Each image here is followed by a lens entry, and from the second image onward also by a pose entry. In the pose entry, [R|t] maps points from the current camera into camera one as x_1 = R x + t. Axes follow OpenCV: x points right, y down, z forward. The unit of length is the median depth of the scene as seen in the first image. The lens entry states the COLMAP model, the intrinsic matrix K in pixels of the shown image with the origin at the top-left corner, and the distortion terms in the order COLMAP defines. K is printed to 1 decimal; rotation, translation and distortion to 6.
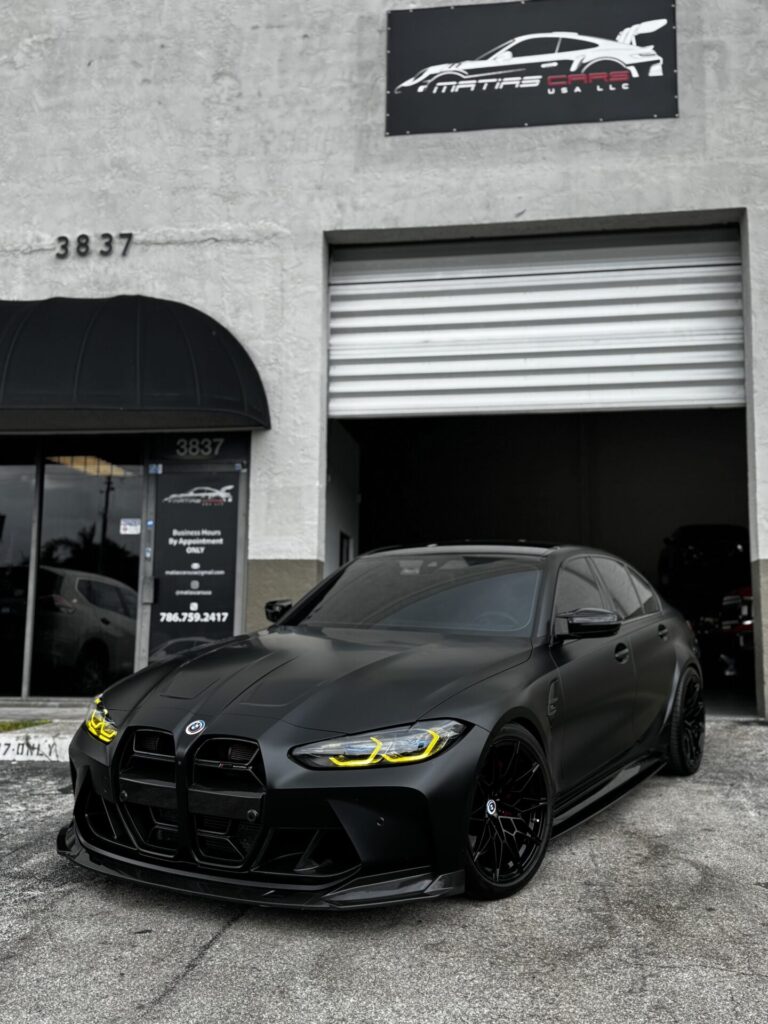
lens RADIAL K [[1036.7, 0, 384.0], [0, 1036.7, 512.0], [0, 0, 1]] dist [0.173269, -0.364797]
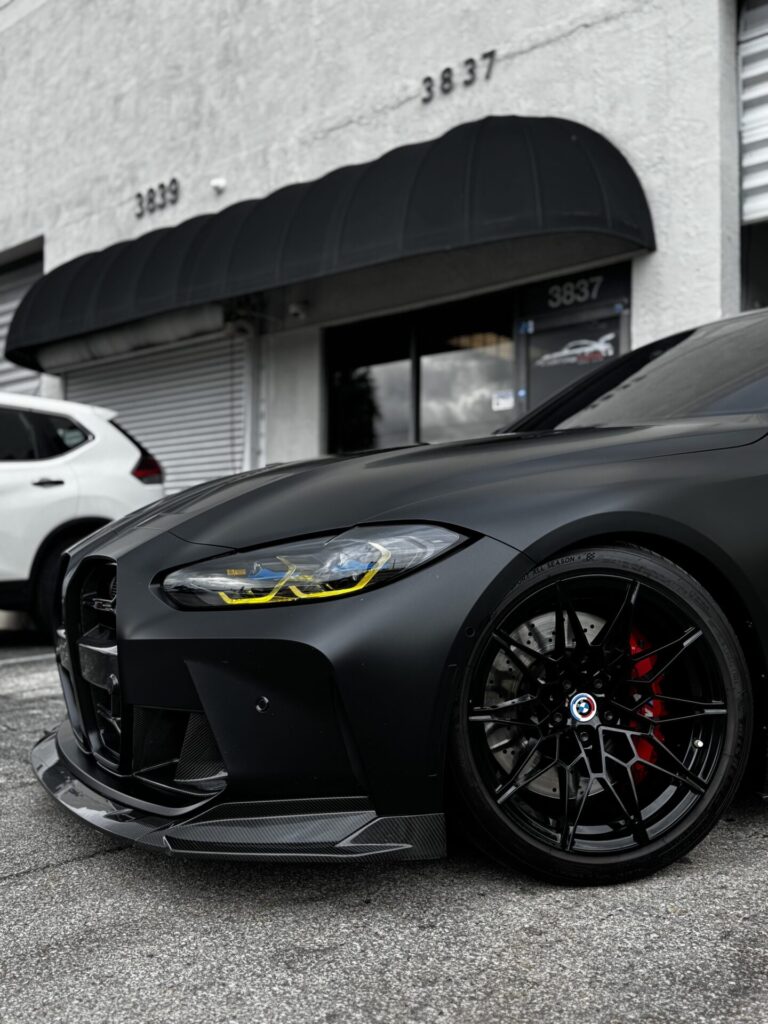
lens RADIAL K [[1036.7, 0, 384.0], [0, 1036.7, 512.0], [0, 0, 1]] dist [0.173269, -0.364797]
pose [[0.837962, -0.039514, -0.544296, 0.134979], [0.066273, 0.997362, 0.029625, 0.074068], [0.541689, -0.060897, 0.838370, 0.236659]]
